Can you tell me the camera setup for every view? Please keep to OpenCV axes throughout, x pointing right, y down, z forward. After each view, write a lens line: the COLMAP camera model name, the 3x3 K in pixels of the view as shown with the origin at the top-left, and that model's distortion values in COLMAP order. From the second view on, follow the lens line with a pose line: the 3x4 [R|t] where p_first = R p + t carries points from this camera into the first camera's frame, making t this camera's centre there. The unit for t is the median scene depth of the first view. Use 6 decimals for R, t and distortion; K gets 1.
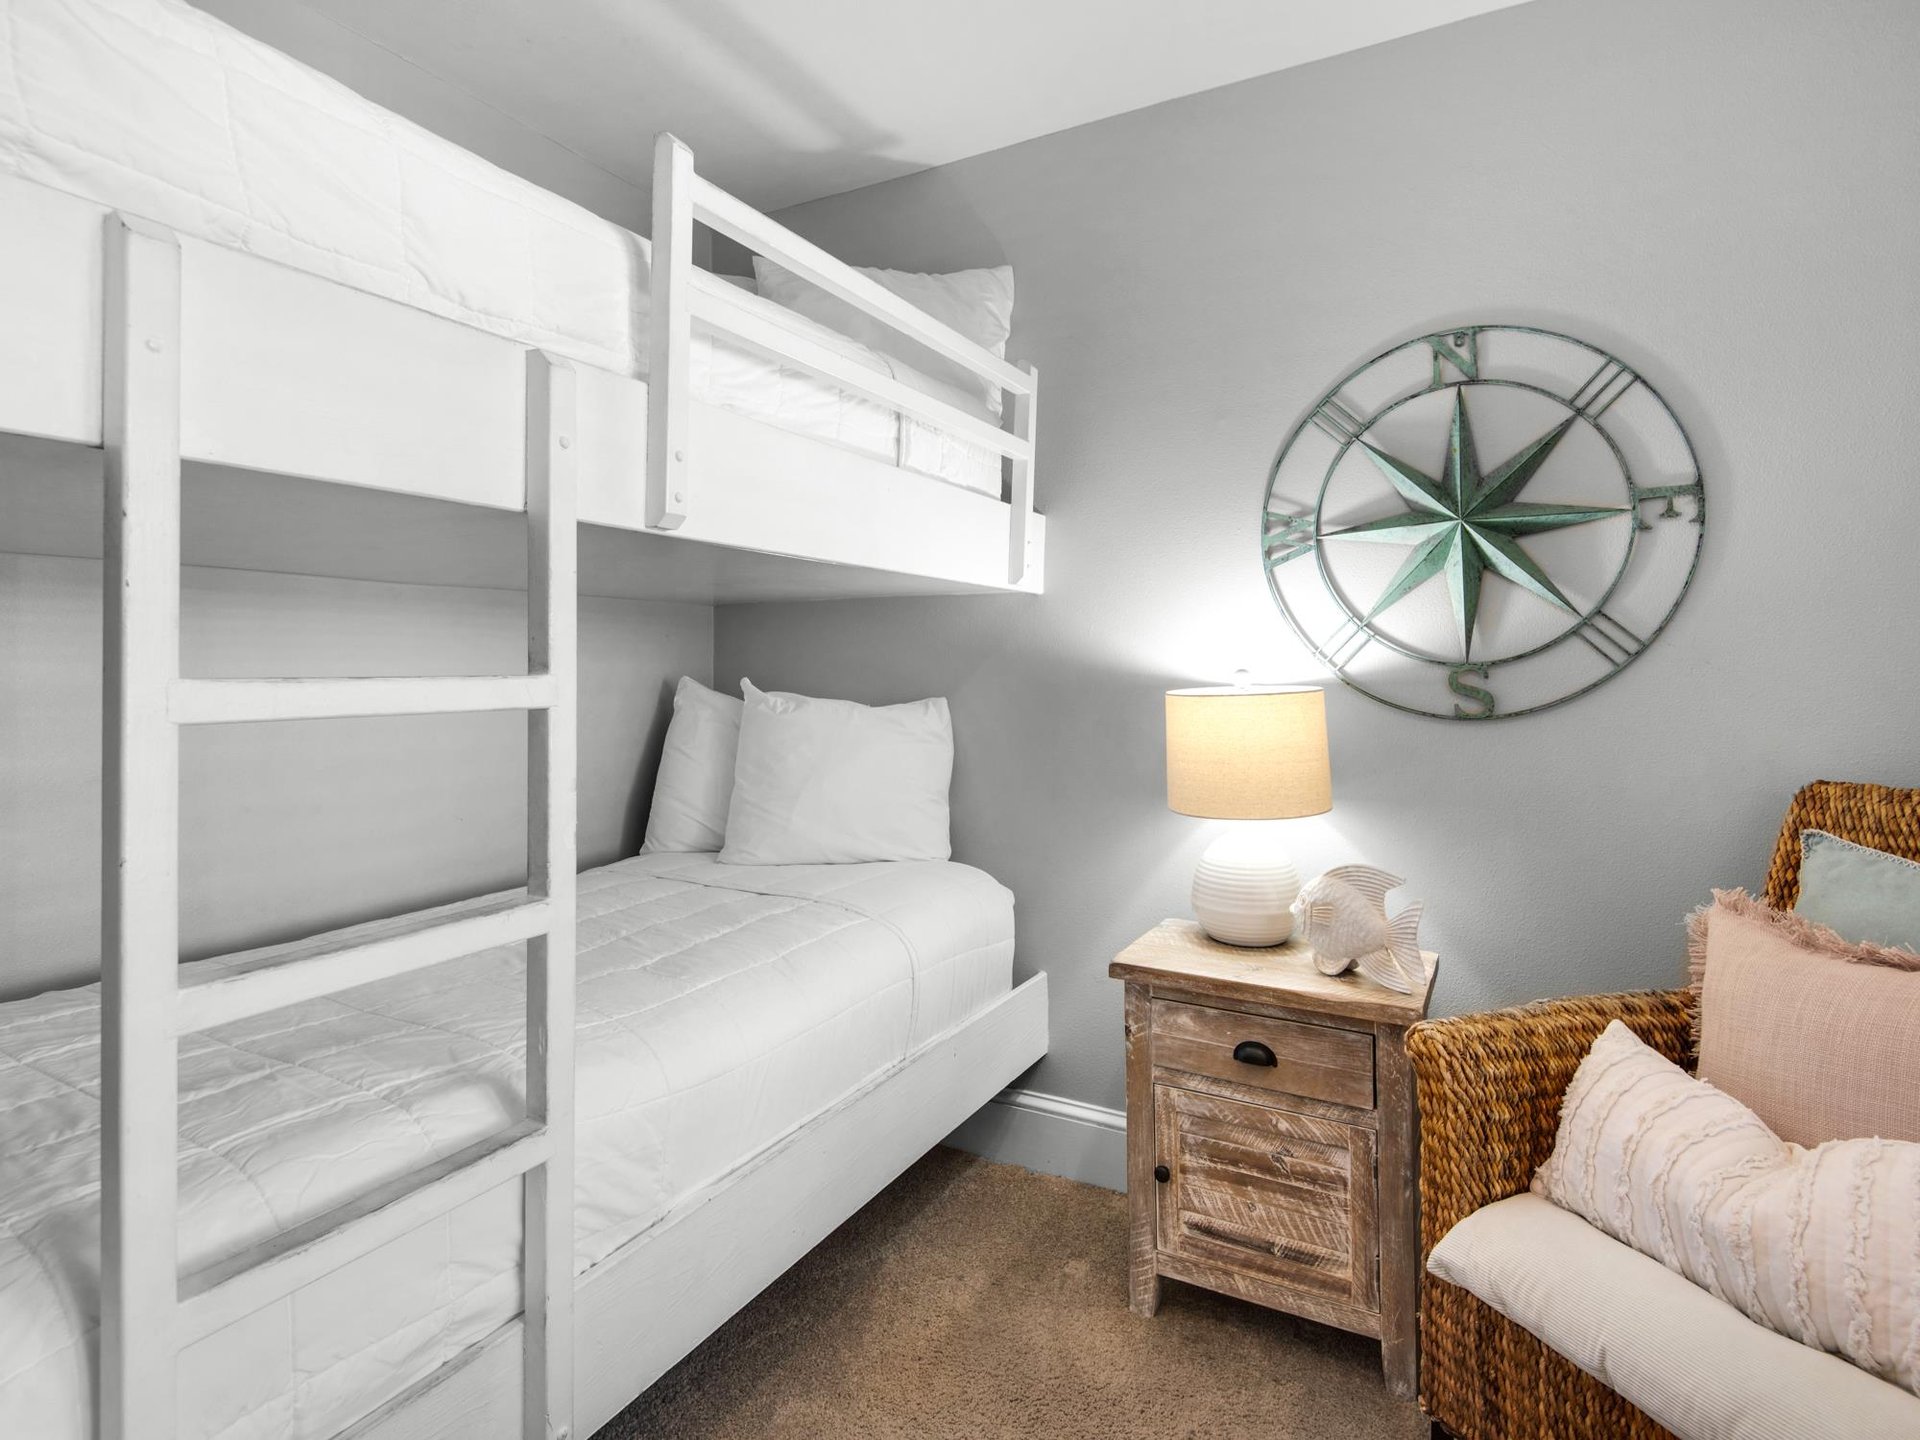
lens RADIAL K [[1001.1, 0, 957.0], [0, 1001.1, 663.4], [0, 0, 1]] dist [0.039215, -0.027496]
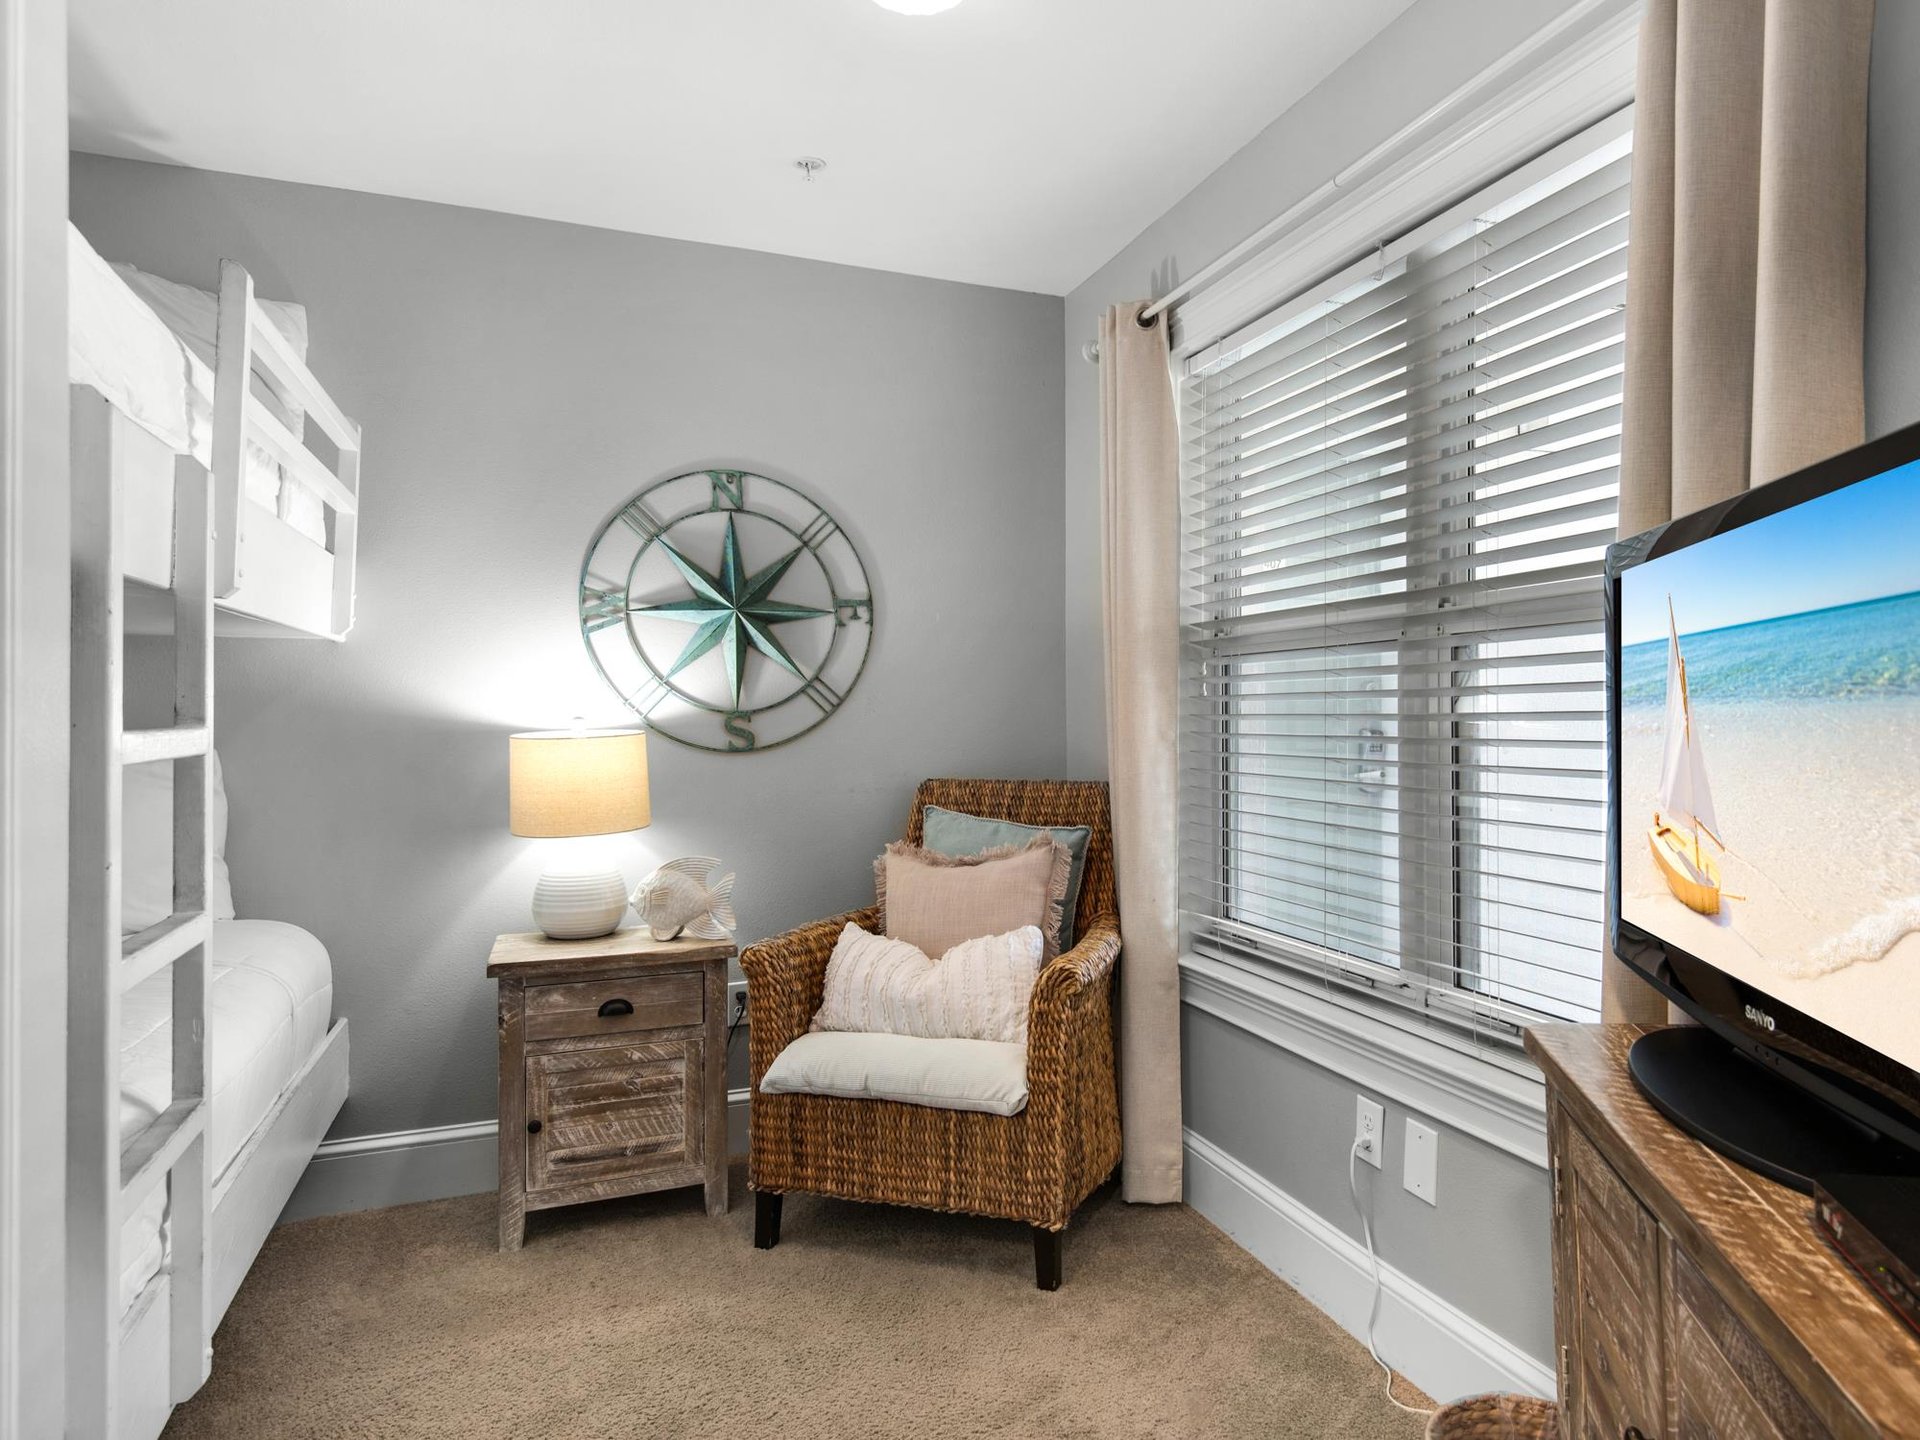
lens RADIAL K [[1022.3, 0, 960.0], [0, 1022.3, 720.0], [0, 0, 1]] dist [0.000422, 0.000211]
pose [[0.709855, -0.008731, 0.704294, -0.302613], [0.000063, 0.999924, 0.012332, -0.006469], [-0.704348, -0.008709, 0.709802, -0.247132]]
